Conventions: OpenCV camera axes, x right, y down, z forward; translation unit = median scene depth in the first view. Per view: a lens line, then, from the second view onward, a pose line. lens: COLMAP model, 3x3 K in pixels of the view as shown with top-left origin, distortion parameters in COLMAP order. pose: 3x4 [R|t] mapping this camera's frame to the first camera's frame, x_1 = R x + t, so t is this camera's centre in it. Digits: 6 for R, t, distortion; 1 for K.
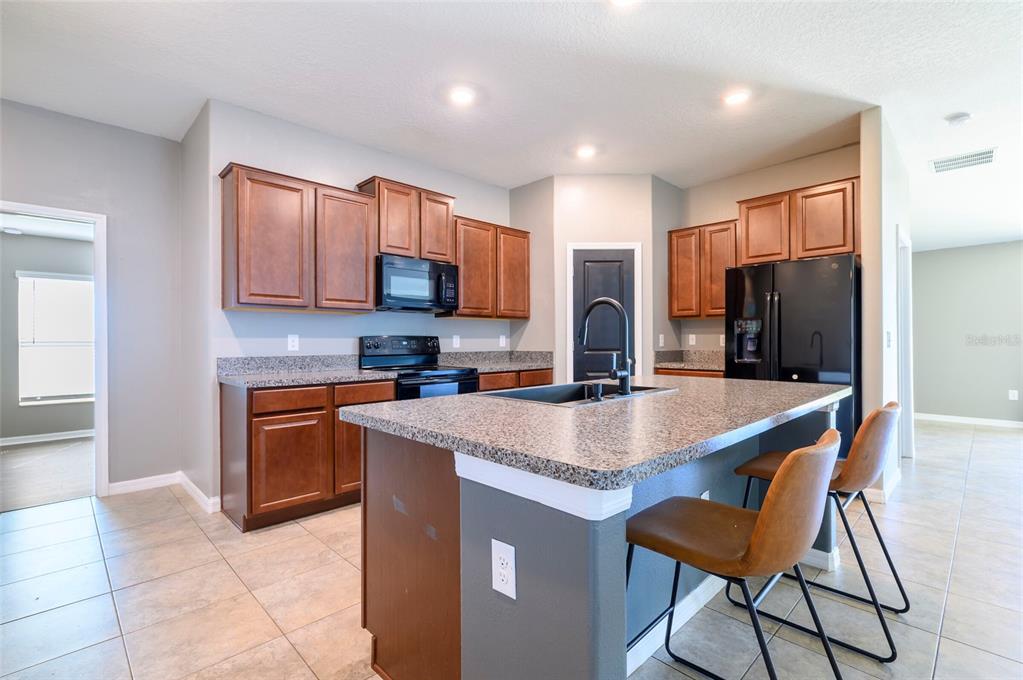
lens RADIAL K [[466.1, 0, 512.0], [0, 466.1, 339.2], [0, 0, 1]] dist [-0.002404, -0.000460]
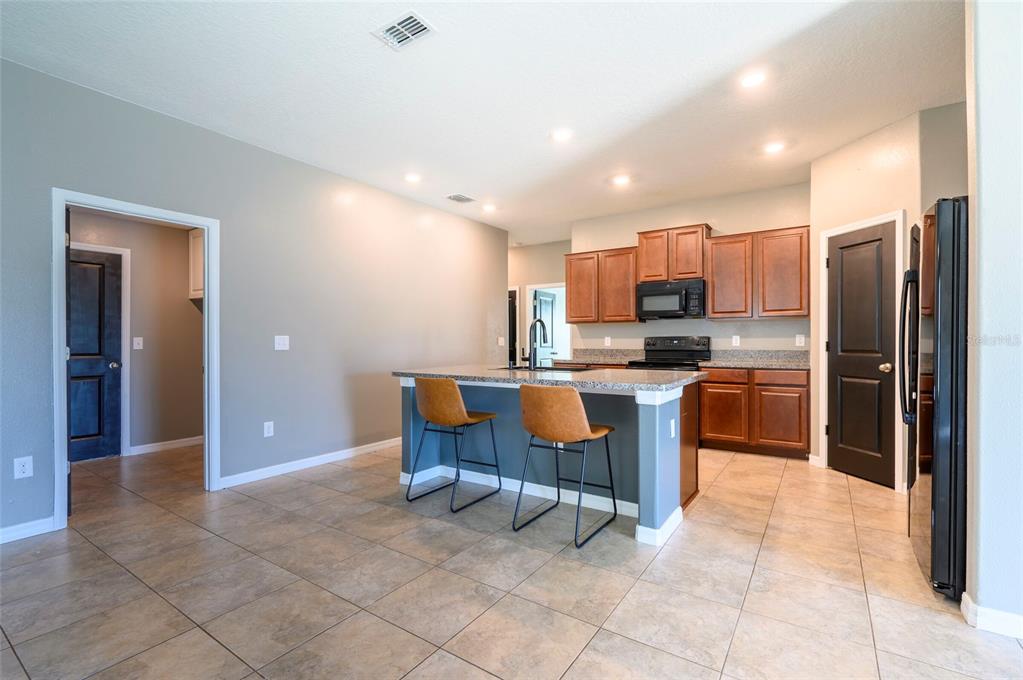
lens RADIAL K [[458.7, 0, 512.8], [0, 458.7, 339.8], [0, 0, 1]] dist [-0.001610, -0.000364]
pose [[0.199580, -0.000034, -0.979881, 1.080779], [0.005707, 0.999983, 0.001128, -0.002364], [0.979865, -0.005818, 0.199577, 0.290812]]
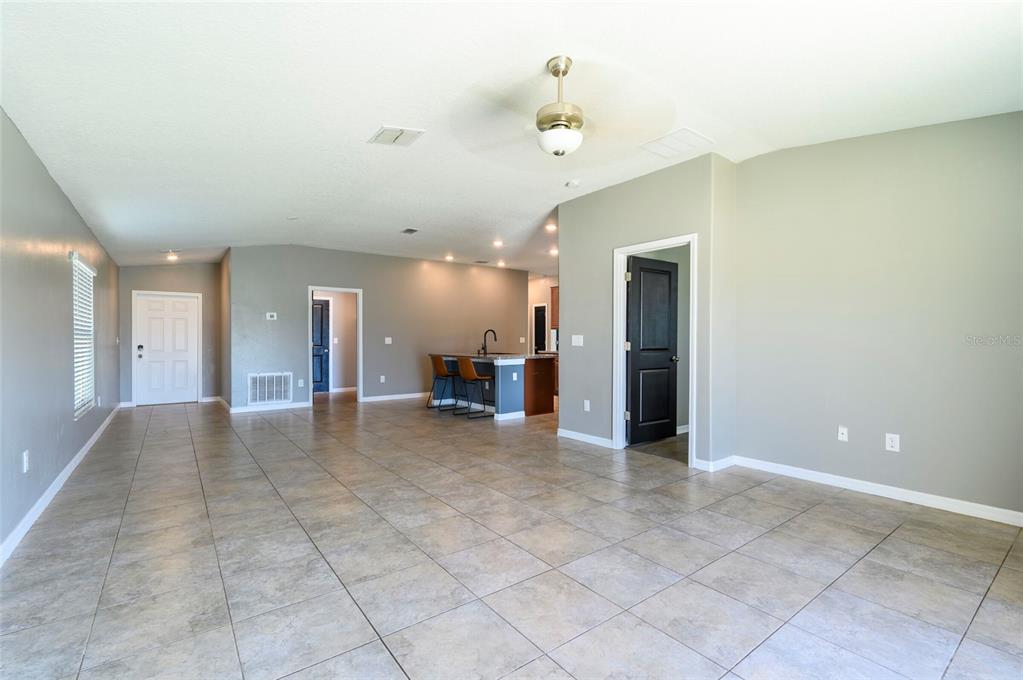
lens RADIAL K [[453.0, 0, 512.7], [0, 453.0, 338.7], [0, 0, 1]] dist [-0.002391, 0.000234]
pose [[-0.126559, 0.002768, -0.991955, 2.173034], [0.006361, 0.999978, 0.001979, -0.008048], [0.991939, -0.006059, -0.126574, 0.914715]]
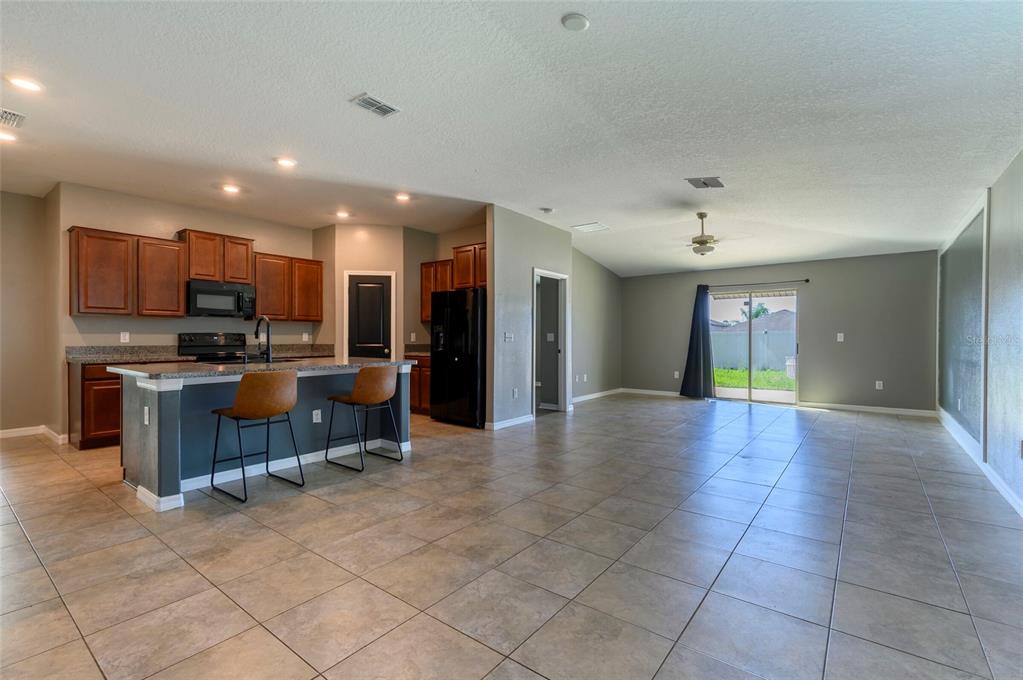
lens RADIAL K [[462.0, 0, 513.7], [0, 462.0, 339.6], [0, 0, 1]] dist [-0.001007, -0.000109]
pose [[0.990143, 0.004480, 0.139986, 0.551826], [-0.005637, 0.999953, 0.007873, -0.003636], [-0.139944, -0.008584, 0.990122, -0.644873]]
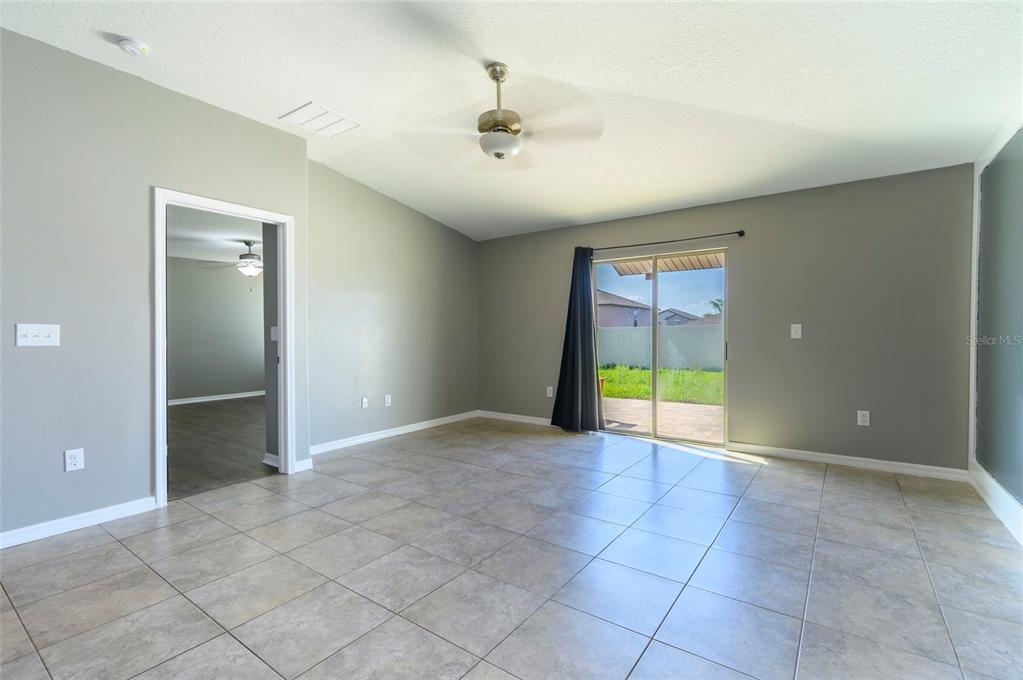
lens RADIAL K [[463.4, 0, 515.0], [0, 463.4, 339.2], [0, 0, 1]] dist [0.000552, 0.000042]
pose [[0.984605, -0.001877, 0.174783, 1.340912], [-0.001040, 0.999862, 0.016597, -0.004206], [-0.174790, -0.016523, 0.984467, 0.124350]]
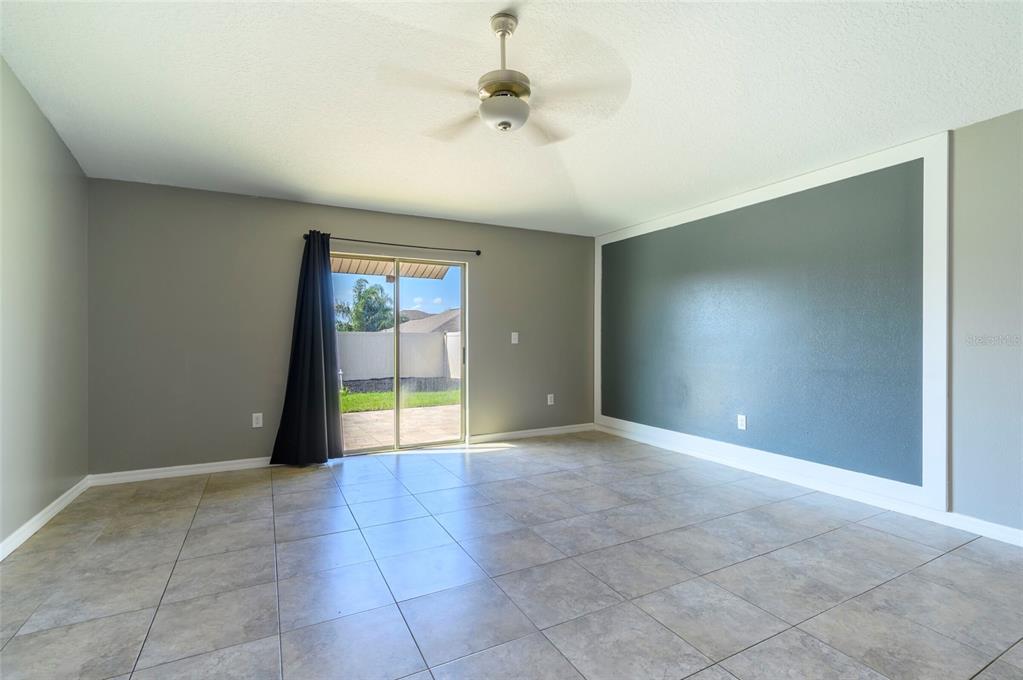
lens RADIAL K [[470.8, 0, 511.5], [0, 470.8, 340.0], [0, 0, 1]] dist [-0.000342, -0.000218]
pose [[0.283360, 0.001466, 0.959012, 0.821383], [-0.003994, 0.999992, -0.000348, 0.001090], [-0.959005, -0.003732, 0.283364, 0.700578]]
